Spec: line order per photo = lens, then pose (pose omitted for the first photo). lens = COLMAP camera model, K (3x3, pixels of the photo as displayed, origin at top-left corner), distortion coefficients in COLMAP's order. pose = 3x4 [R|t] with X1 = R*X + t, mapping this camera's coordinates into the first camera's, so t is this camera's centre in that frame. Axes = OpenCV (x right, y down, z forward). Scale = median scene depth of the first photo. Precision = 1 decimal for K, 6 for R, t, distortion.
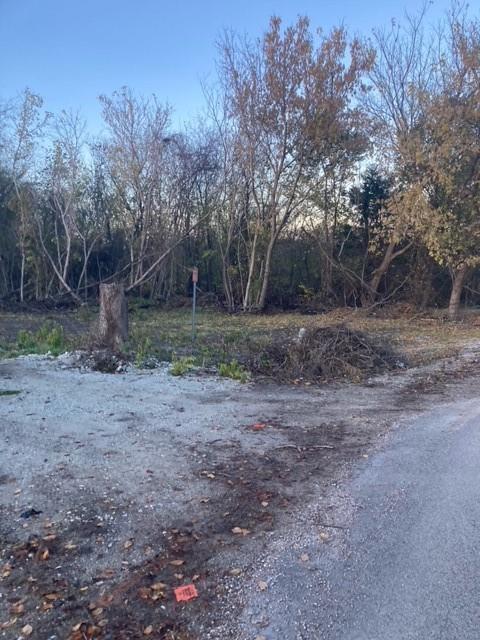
lens RADIAL K [[520.8, 0, 245.9], [0, 520.8, 330.5], [0, 0, 1]] dist [0.034345, -0.024281]
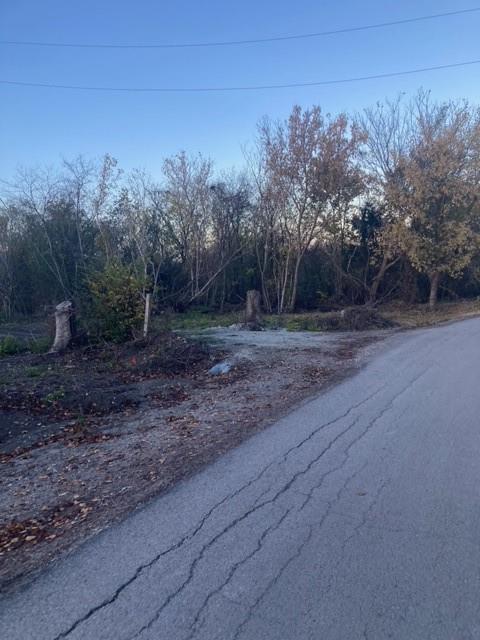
lens RADIAL K [[520.8, 0, 250.2], [0, 520.8, 329.3], [0, 0, 1]] dist [0.034345, -0.024281]
pose [[0.998727, -0.047395, 0.017285, -0.129990], [0.047845, 0.998500, -0.026631, 0.048623], [-0.015997, 0.027424, 0.999496, -0.429613]]
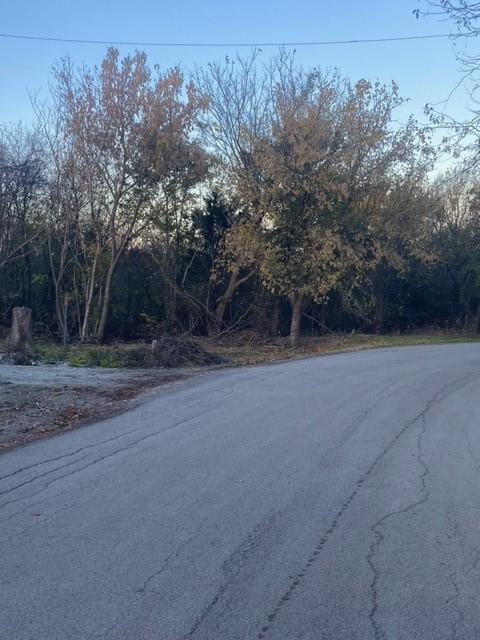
lens RADIAL K [[802.6, 0, 255.3], [0, 802.6, 331.2], [0, 0, 1]] dist [0.058067, 0.000000]
pose [[0.966313, -0.010343, 0.257163, -0.087378], [0.028953, 0.997218, -0.068687, 0.061544], [-0.255737, 0.073819, 0.963924, -0.543691]]
